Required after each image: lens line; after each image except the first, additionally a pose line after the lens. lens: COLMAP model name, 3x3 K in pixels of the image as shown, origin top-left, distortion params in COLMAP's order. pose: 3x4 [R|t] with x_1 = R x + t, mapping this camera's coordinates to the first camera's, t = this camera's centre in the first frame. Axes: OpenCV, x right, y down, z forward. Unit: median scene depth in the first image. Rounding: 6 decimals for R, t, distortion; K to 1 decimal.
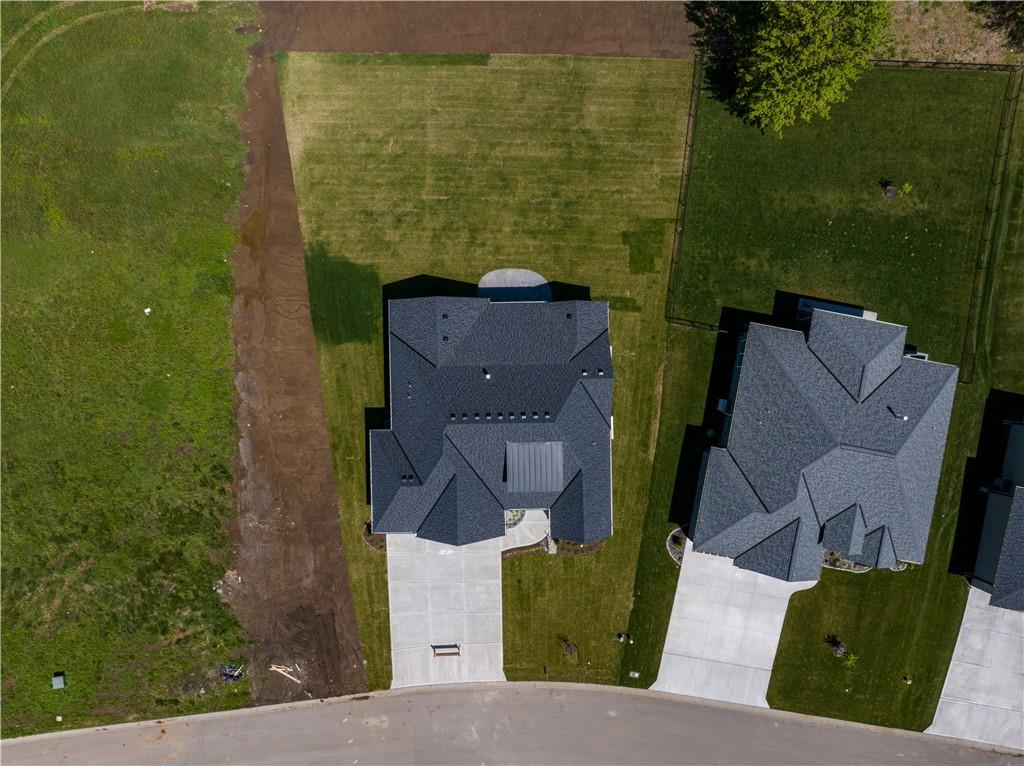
lens RADIAL K [[720.8, 0, 516.5], [0, 720.8, 378.2], [0, 0, 1]] dist [-0.053056, 0.025649]
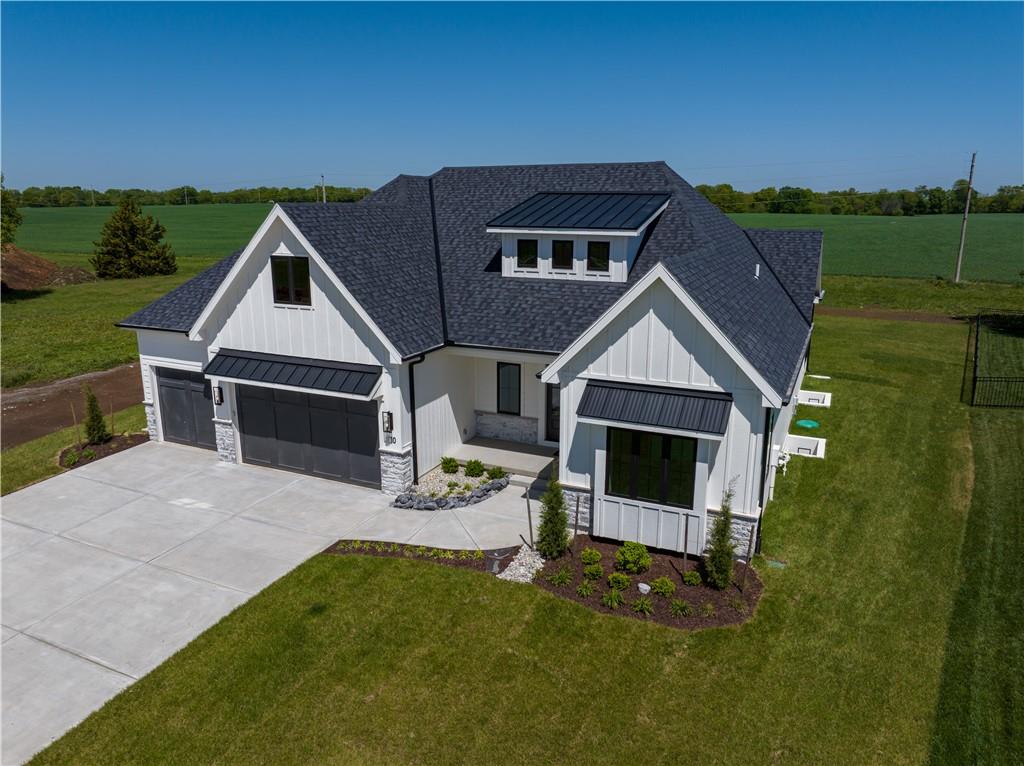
lens RADIAL K [[720.8, 0, 512.3], [0, 720.8, 382.6], [0, 0, 1]] dist [-0.053056, 0.025649]
pose [[0.899122, 0.092710, -0.427766, 0.143085], [-0.437460, 0.222519, -0.871271, 0.430752], [0.014410, 0.970510, 0.240629, 0.882881]]
